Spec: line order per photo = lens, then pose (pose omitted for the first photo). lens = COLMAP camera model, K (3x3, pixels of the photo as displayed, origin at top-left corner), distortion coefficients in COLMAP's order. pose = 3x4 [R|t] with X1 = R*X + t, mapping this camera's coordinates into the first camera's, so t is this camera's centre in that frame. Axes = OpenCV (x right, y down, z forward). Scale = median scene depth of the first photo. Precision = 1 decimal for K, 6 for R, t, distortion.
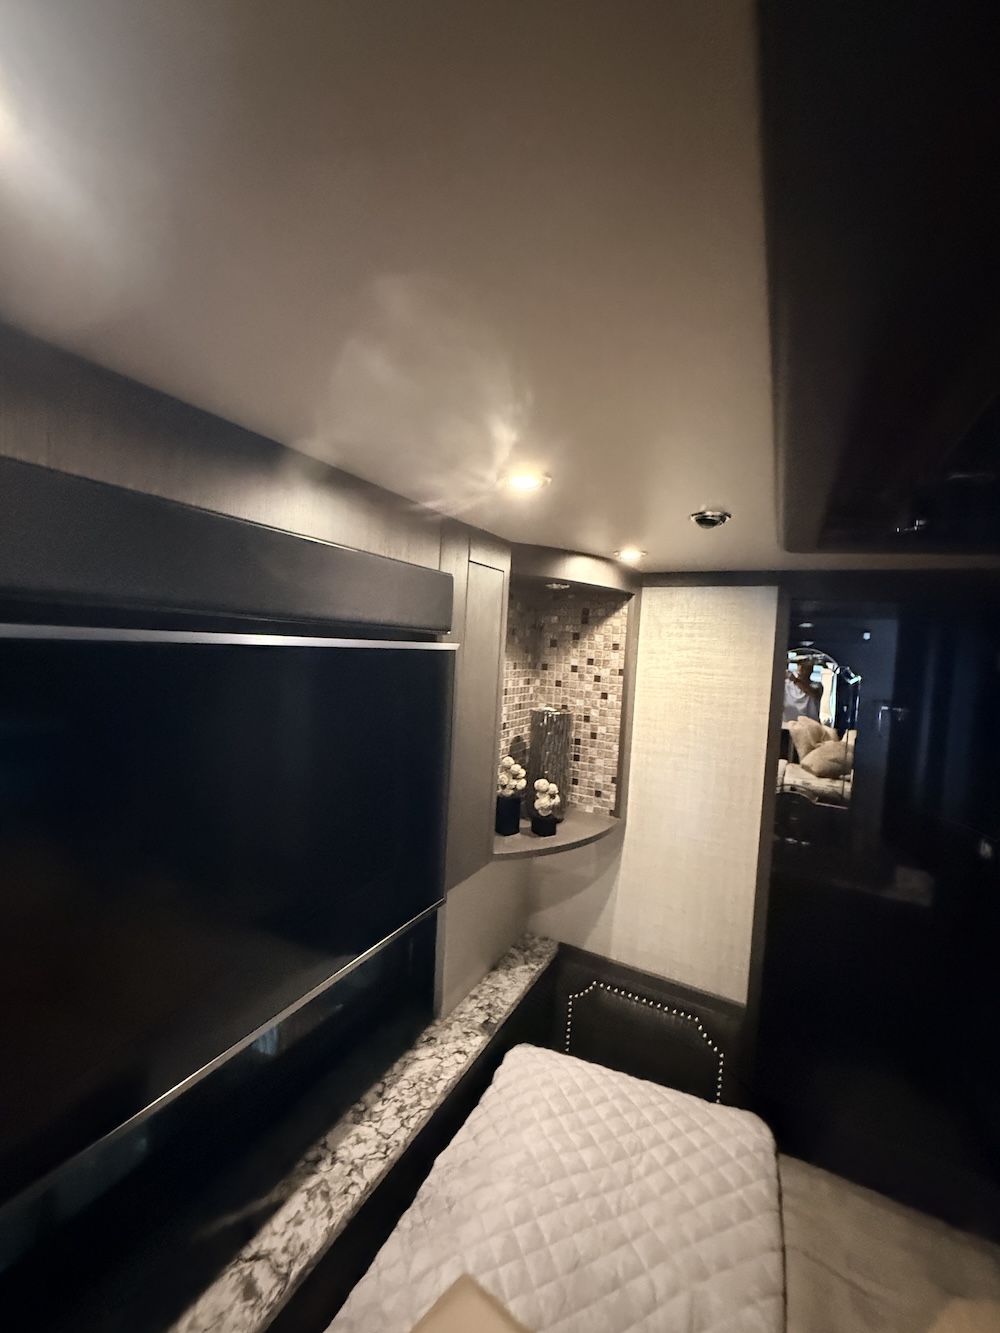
lens RADIAL K [[532.9, 0, 499.1], [0, 532.9, 667.5], [0, 0, 1]] dist [-0.001185, -0.000124]
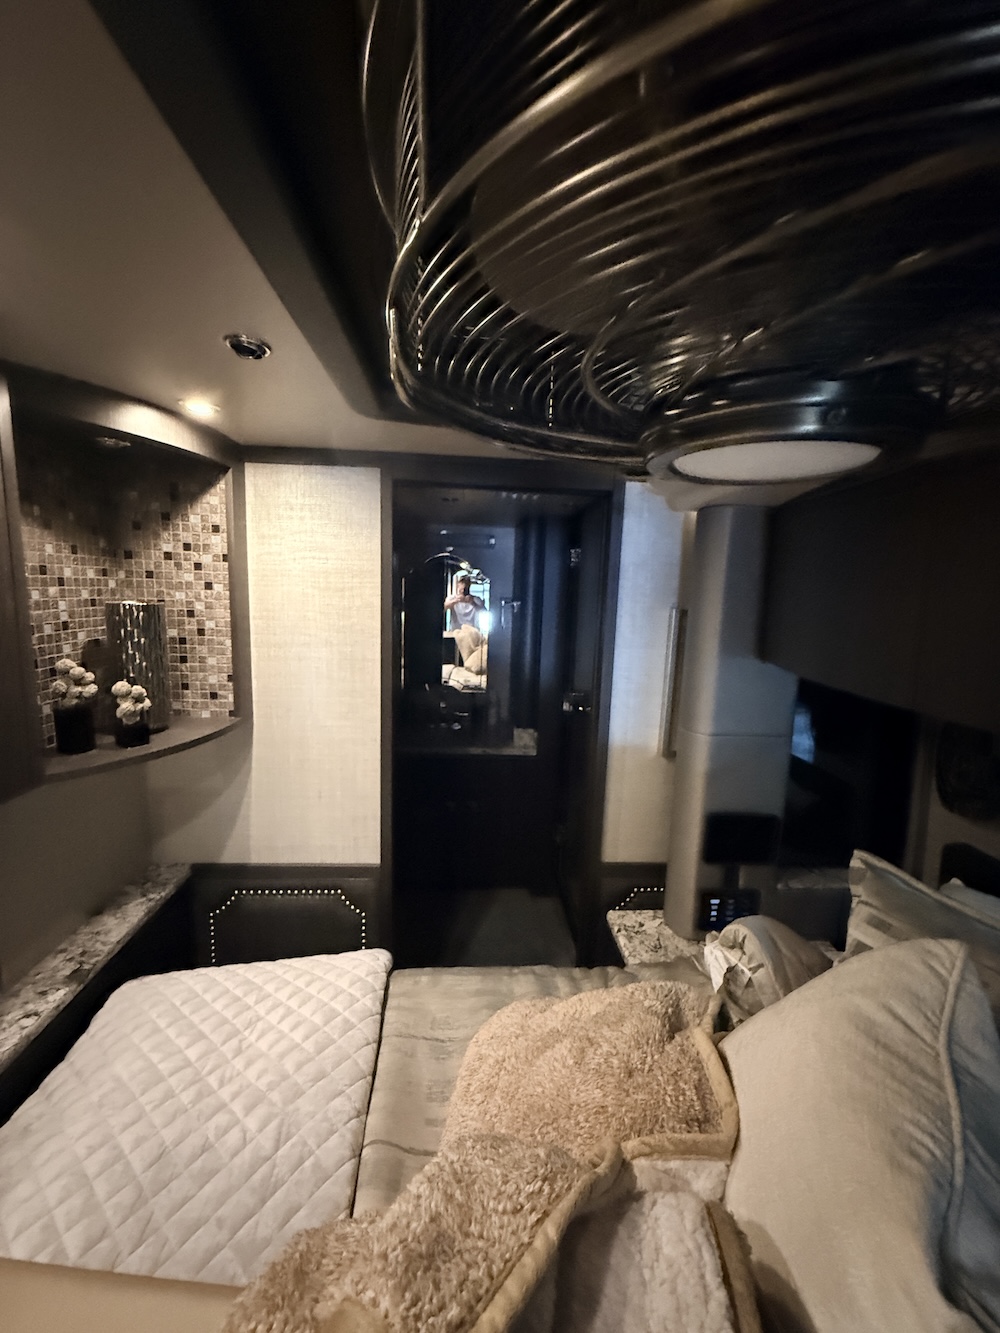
lens RADIAL K [[532.9, 0, 498.9], [0, 532.9, 666.3], [0, 0, 1]] dist [-0.001185, -0.000124]
pose [[0.849033, -0.105619, 0.517674, 0.137681], [0.036646, 0.989227, 0.141726, 0.079729], [-0.527067, -0.101360, 0.843758, -0.013983]]
